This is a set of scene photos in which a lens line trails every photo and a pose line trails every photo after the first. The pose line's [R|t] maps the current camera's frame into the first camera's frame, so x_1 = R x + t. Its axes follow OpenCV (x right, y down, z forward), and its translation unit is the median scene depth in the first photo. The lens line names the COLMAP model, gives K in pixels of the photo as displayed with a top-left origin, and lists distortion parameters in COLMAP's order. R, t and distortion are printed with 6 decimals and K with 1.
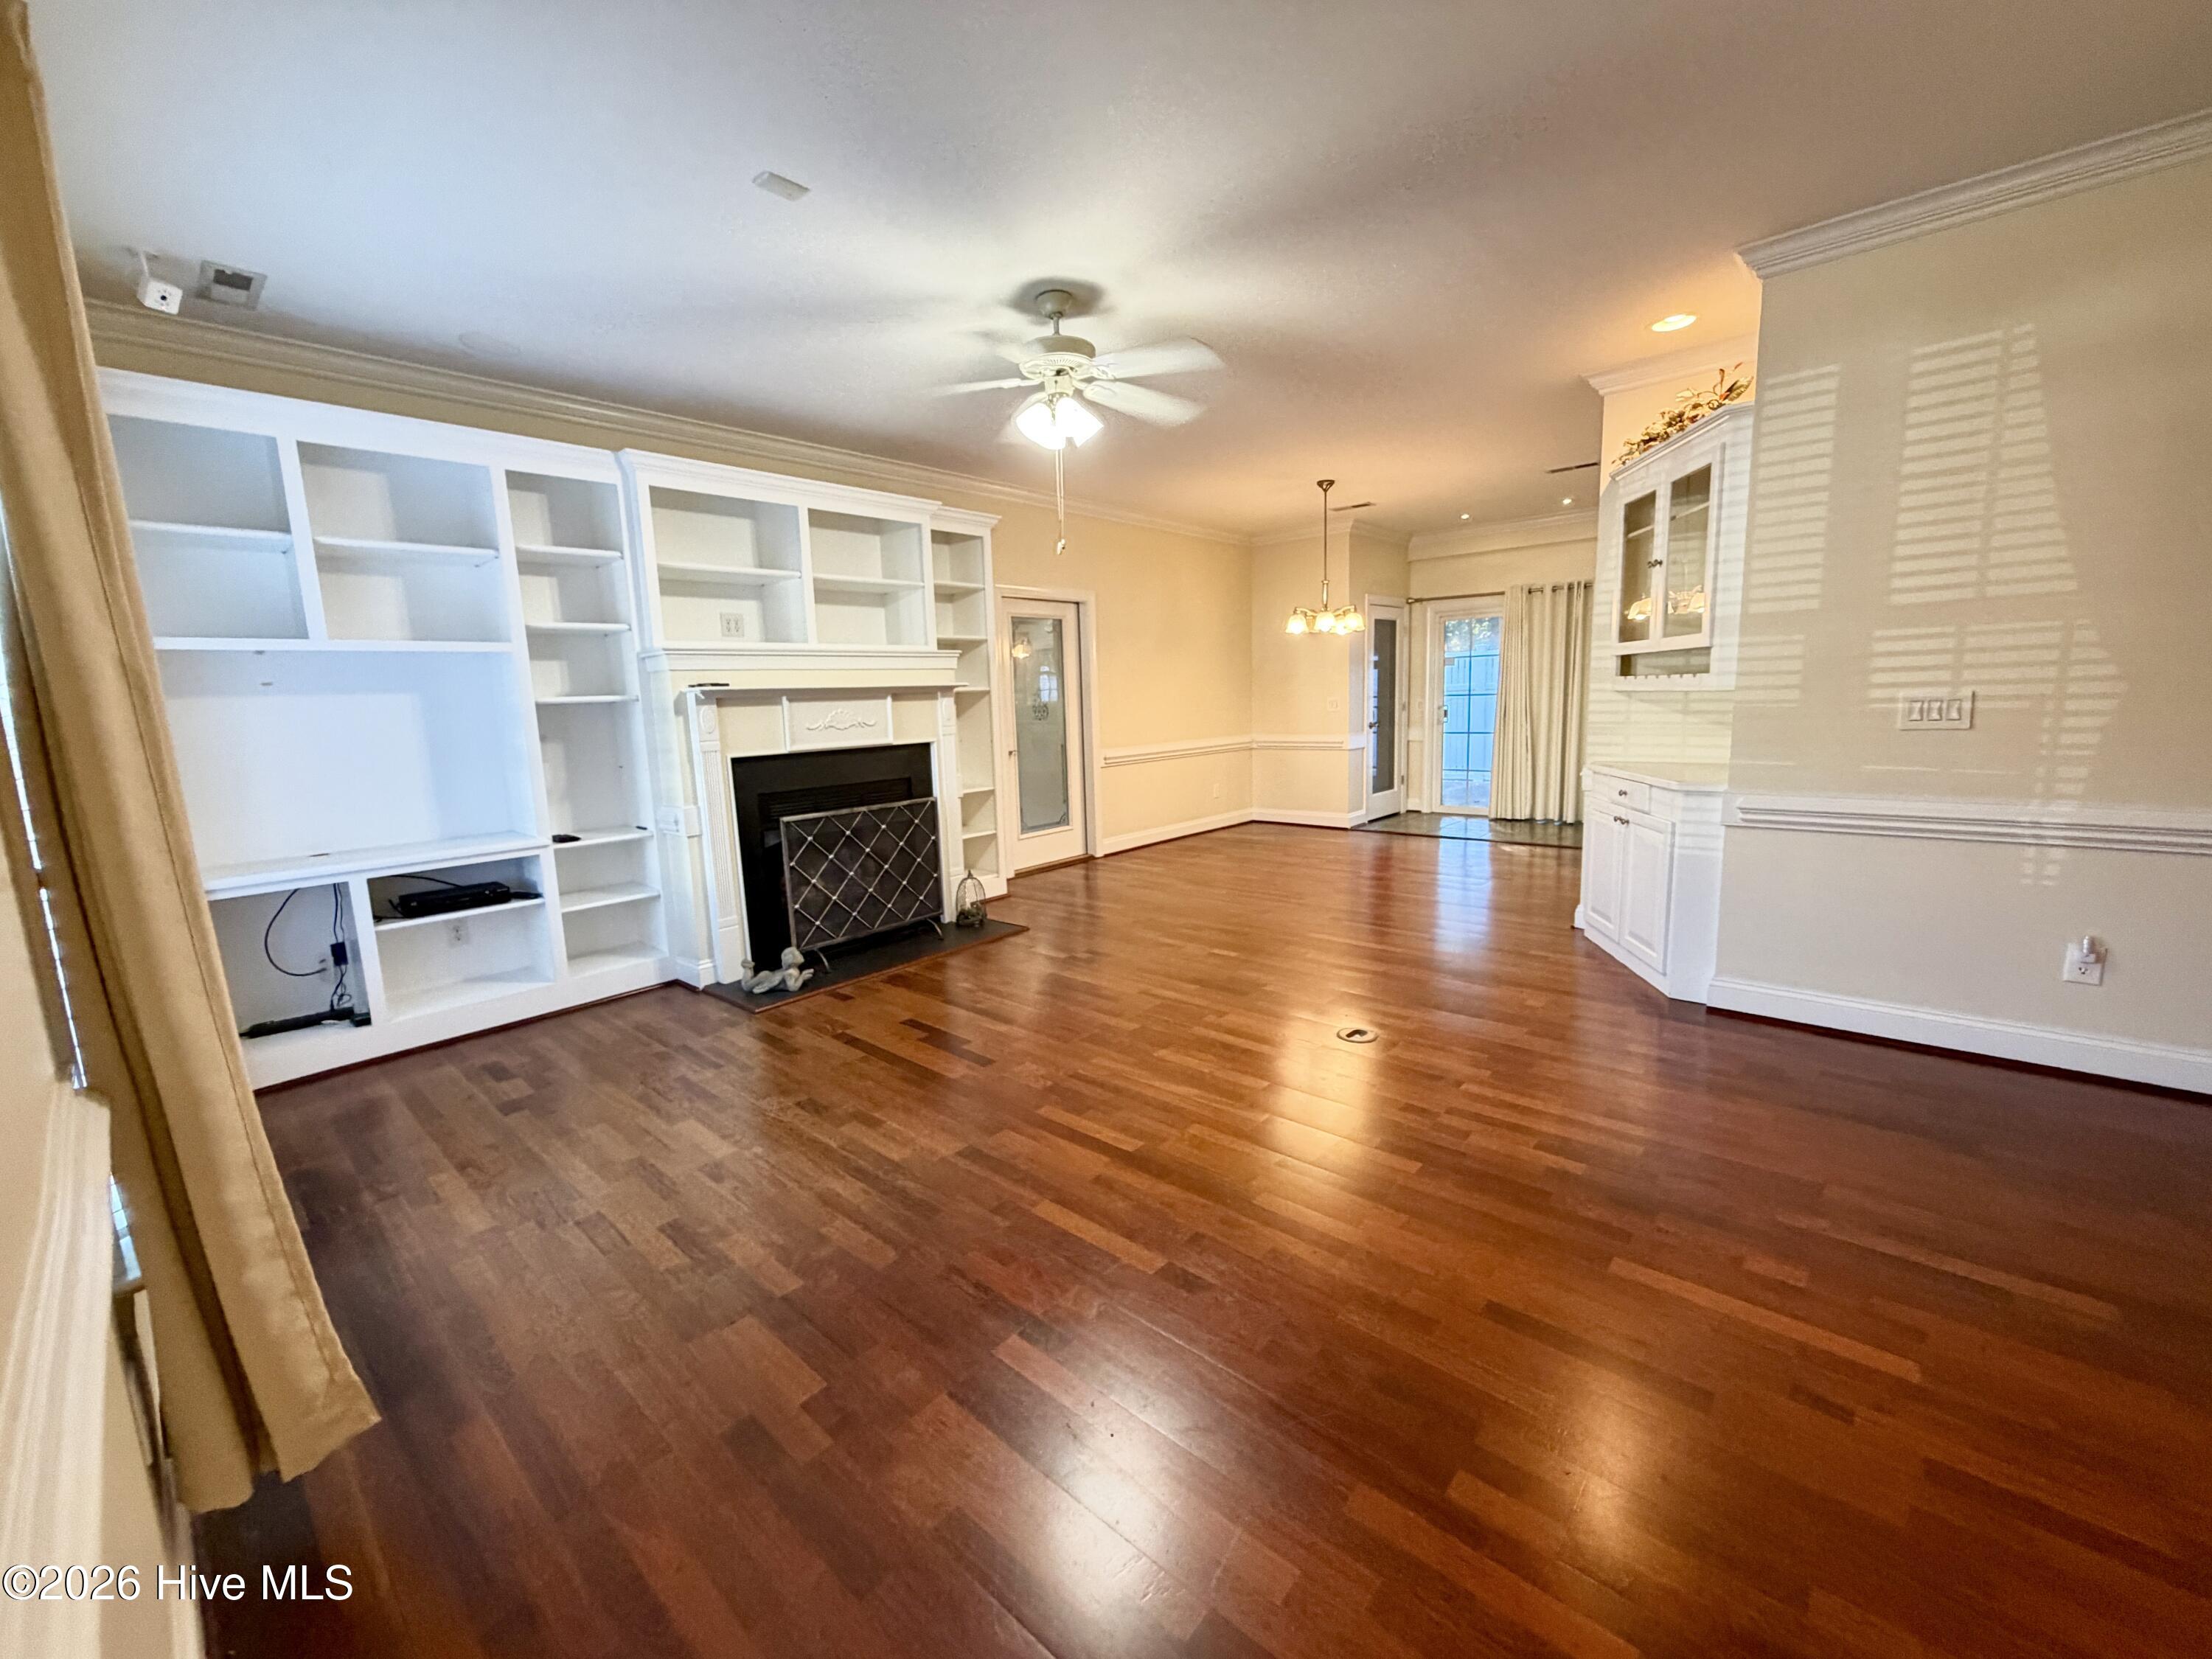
lens RADIAL K [[882.4, 0, 1098.5], [0, 882.4, 827.5], [0, 0, 1]] dist [0.000331, 0.000732]
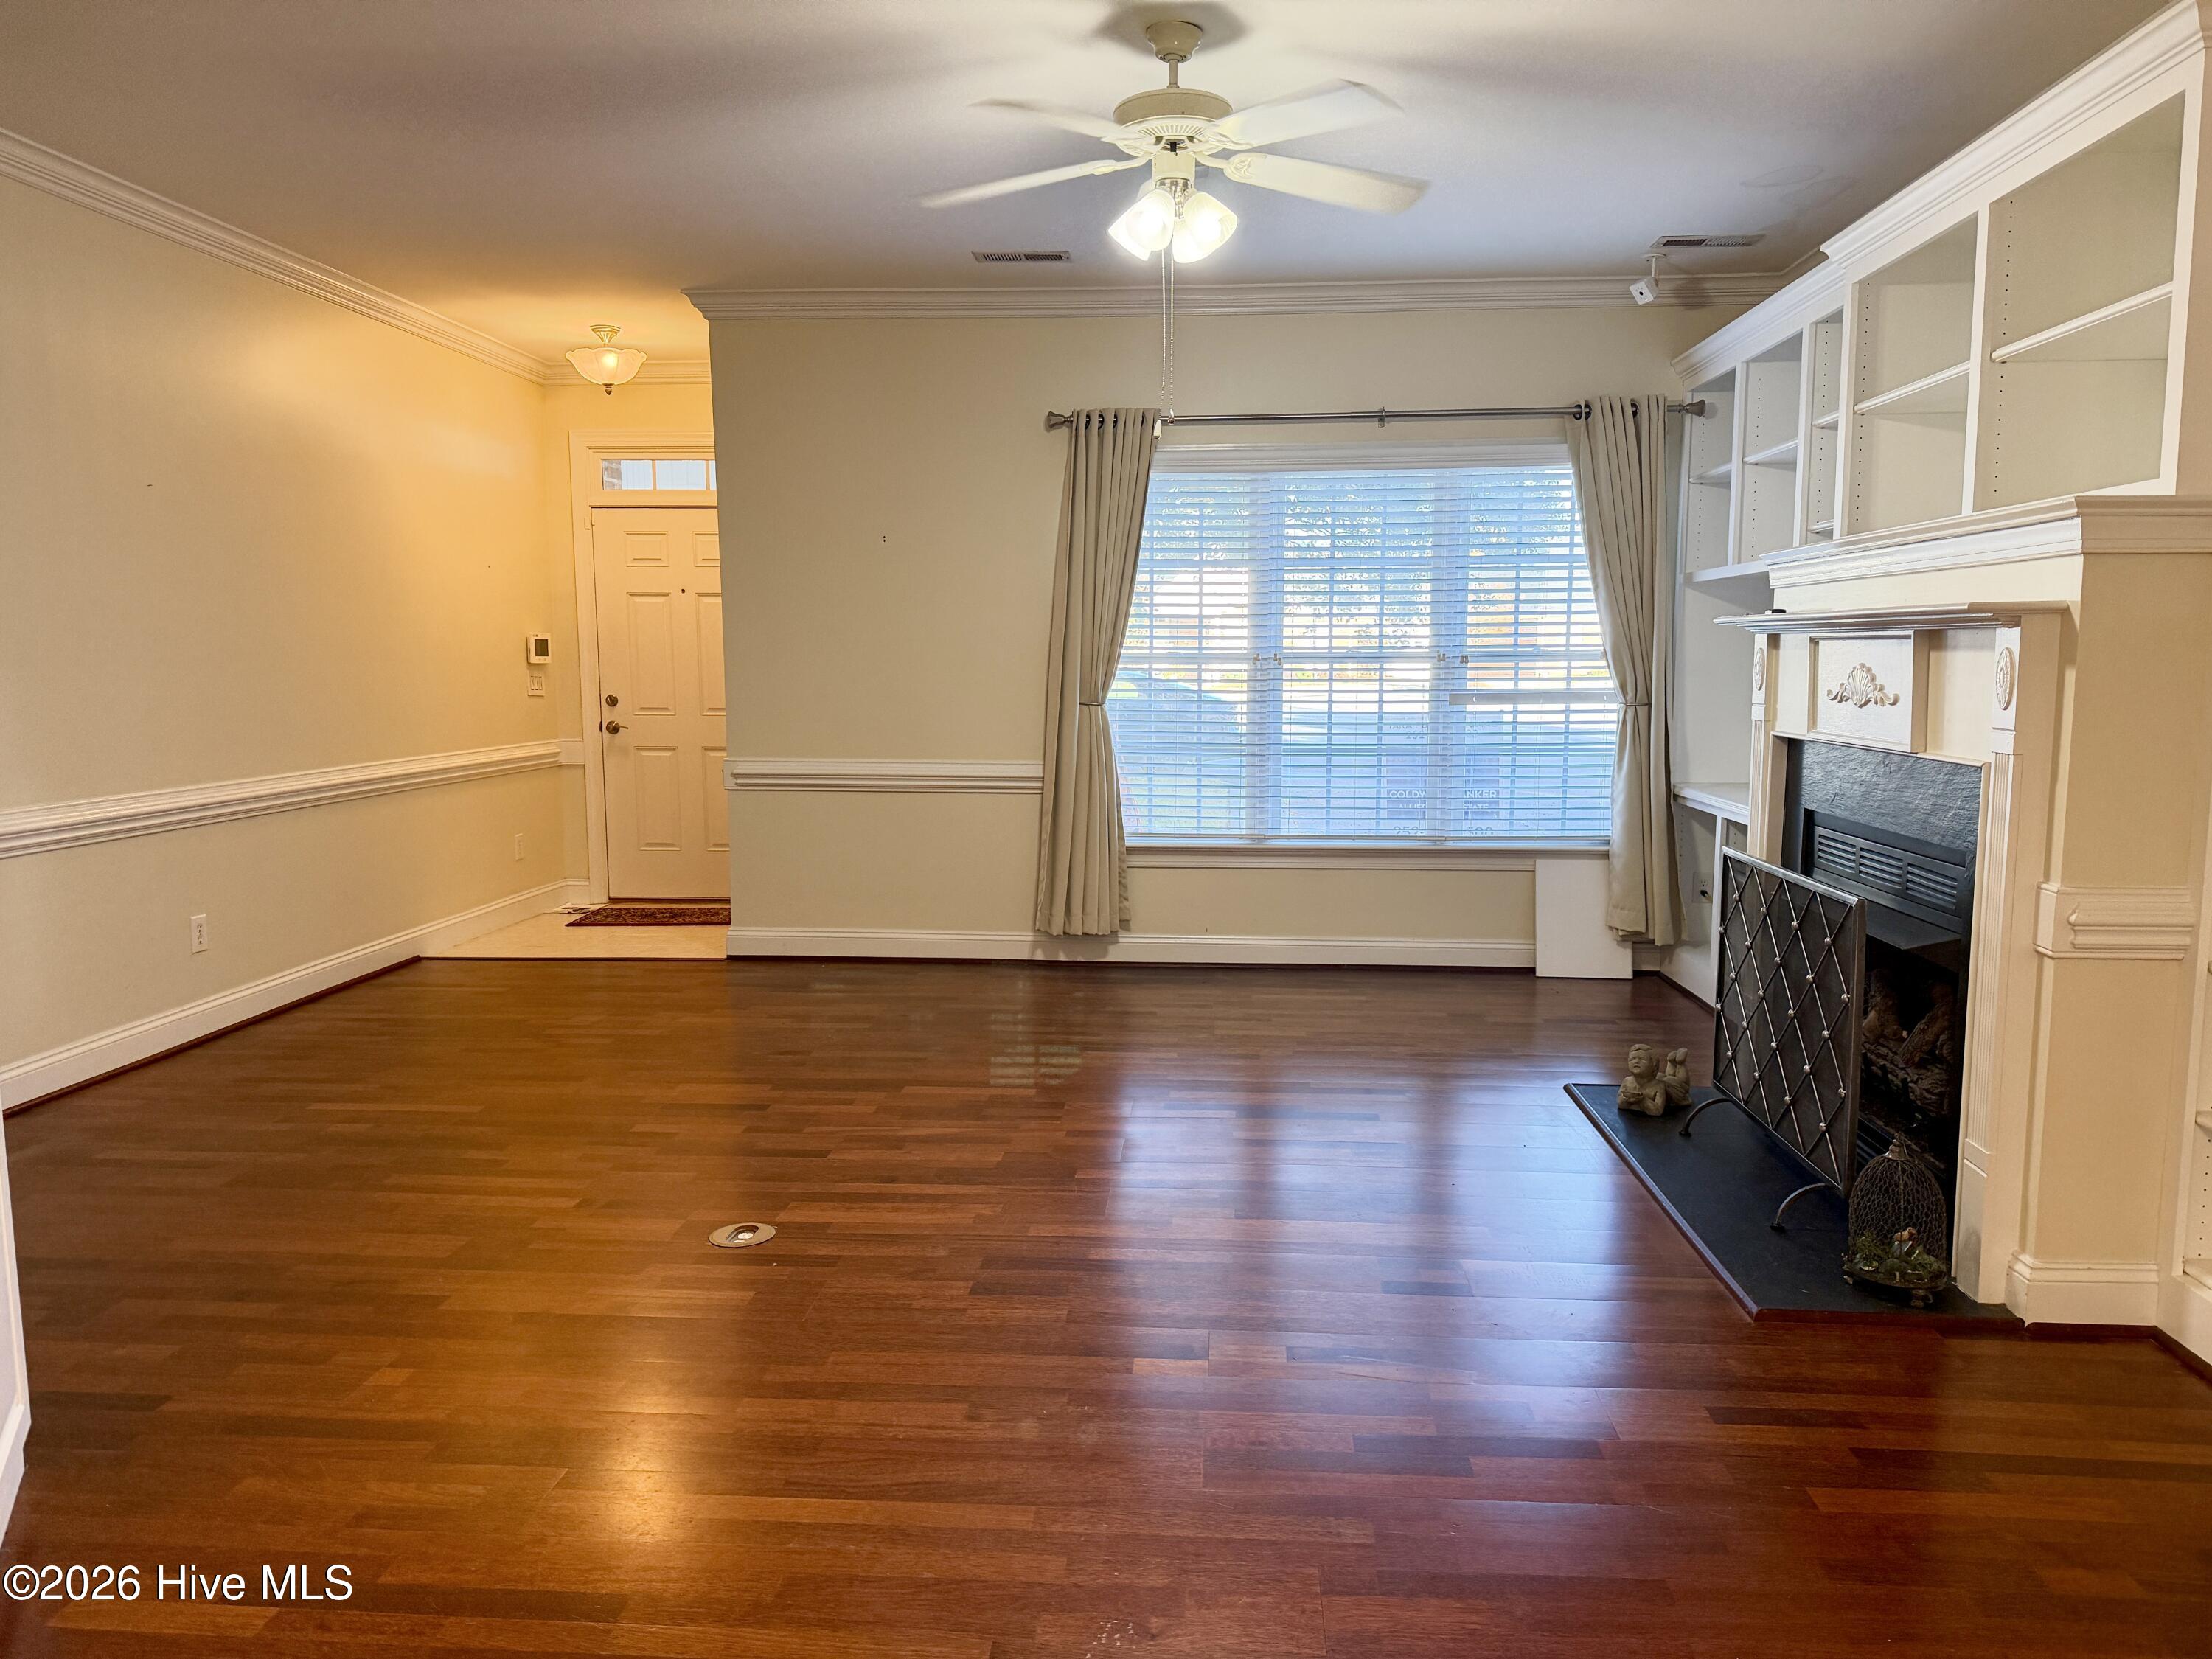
lens RADIAL K [[1549.0, 0, 1113.2], [0, 1549.0, 829.1], [0, 0, 1]] dist [0.088983, -0.102671]
pose [[-0.792568, 0.105255, -0.600630, 0.622316], [-0.062672, 0.965713, 0.251933, -0.277580], [0.606554, 0.237317, -0.758797, 1.680507]]
